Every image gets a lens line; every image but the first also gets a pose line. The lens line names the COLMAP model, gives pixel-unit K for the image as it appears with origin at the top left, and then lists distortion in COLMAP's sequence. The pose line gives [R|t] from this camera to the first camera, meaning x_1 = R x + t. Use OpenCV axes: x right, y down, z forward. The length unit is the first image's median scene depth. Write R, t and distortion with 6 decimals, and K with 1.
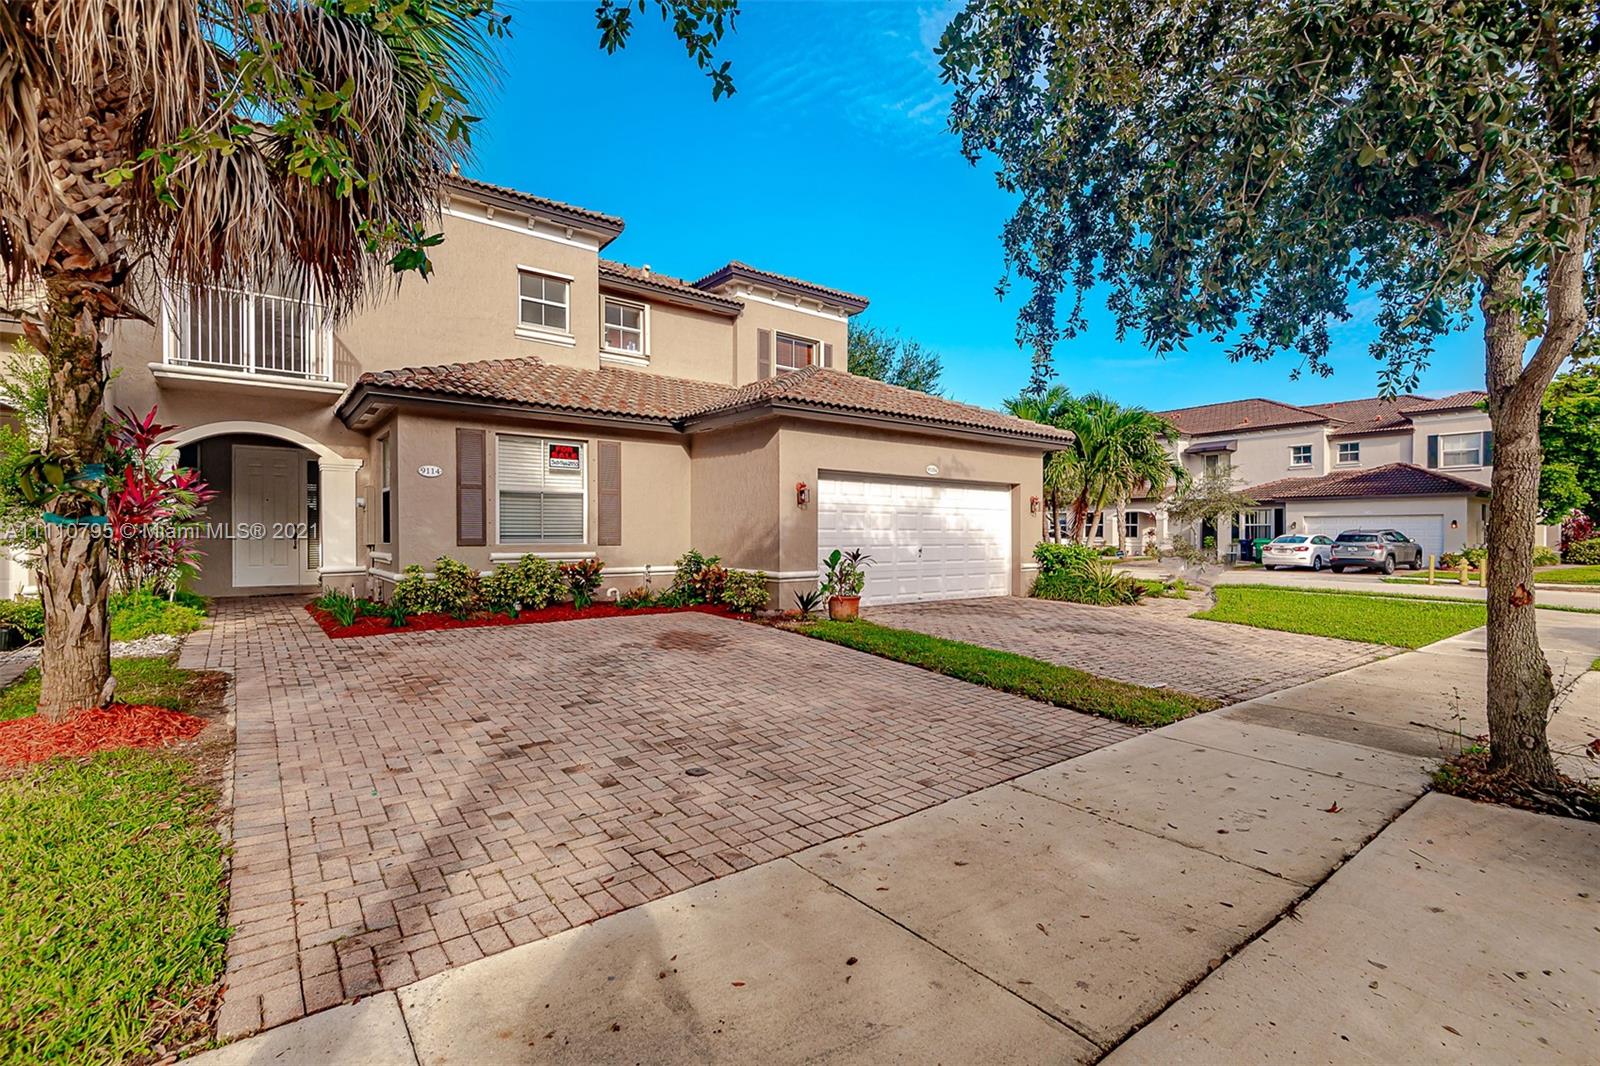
lens RADIAL K [[735.6, 0, 834.7], [0, 735.6, 526.4], [0, 0, 1]] dist [0.022202, -0.011122]
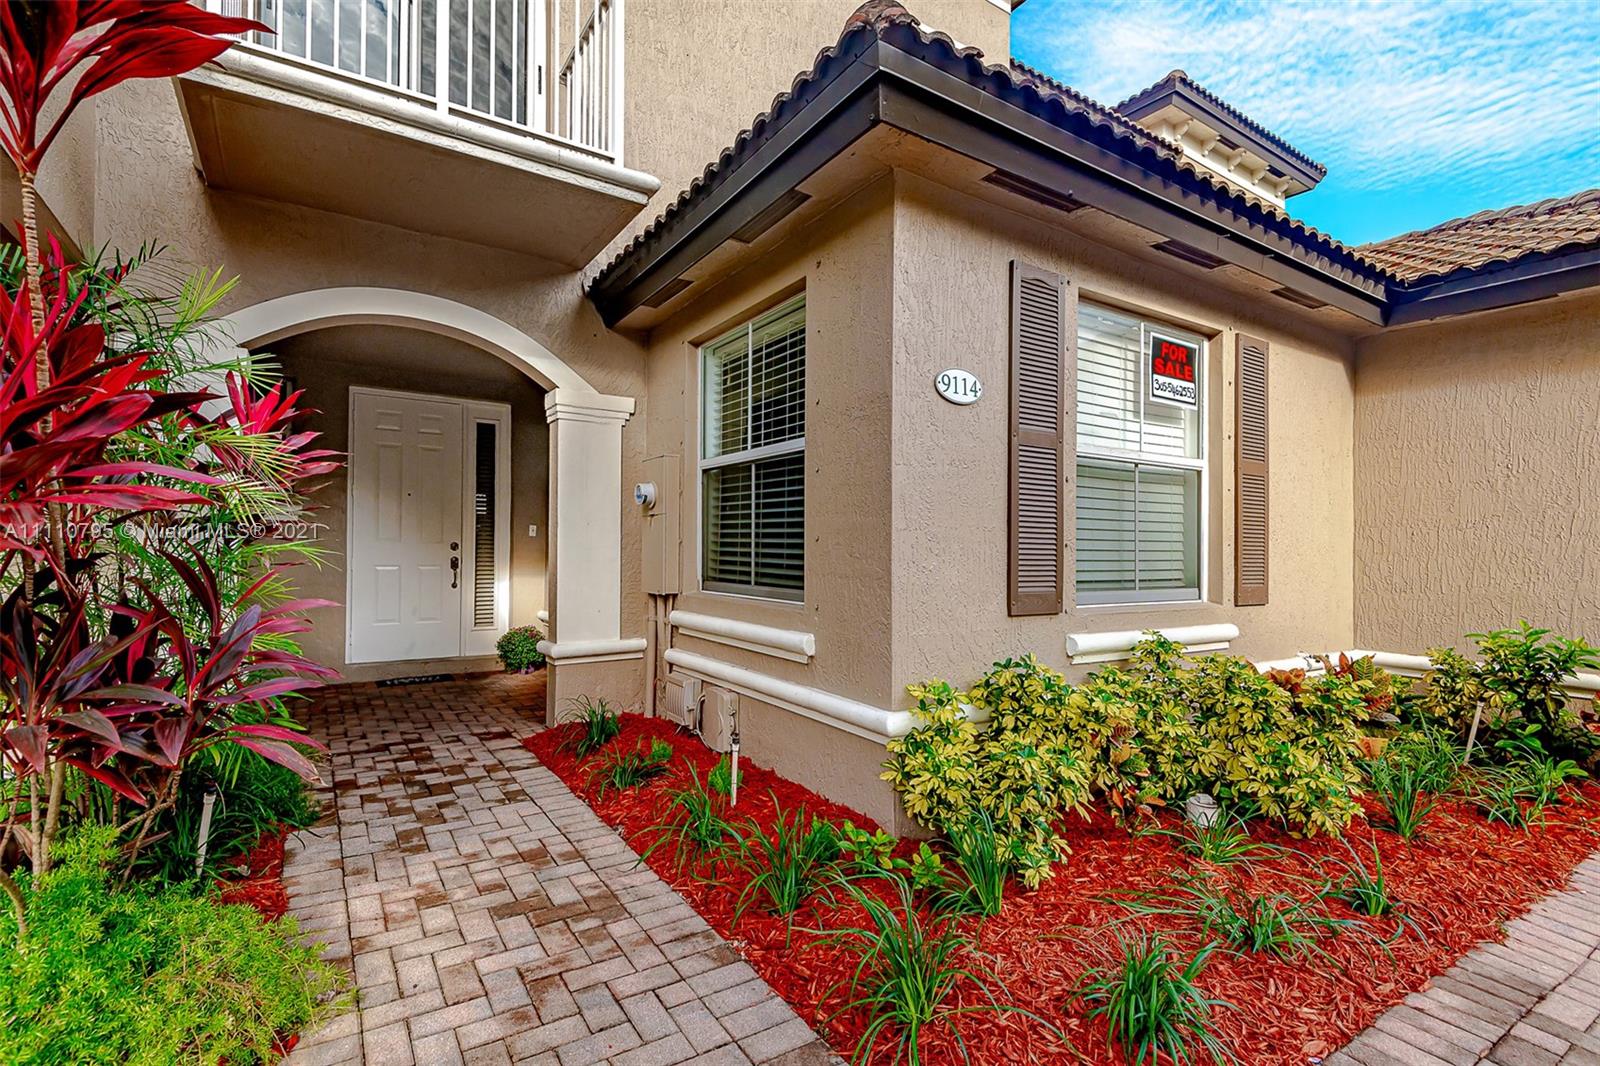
lens RADIAL K [[735.6, 0, 798.4], [0, 735.6, 539.7], [0, 0, 1]] dist [0.022202, -0.011122]
pose [[0.995140, 0.006668, -0.098244, -0.514023], [-0.006819, 0.999976, -0.001193, -0.006035], [0.098234, 0.001857, 0.995162, 0.591522]]
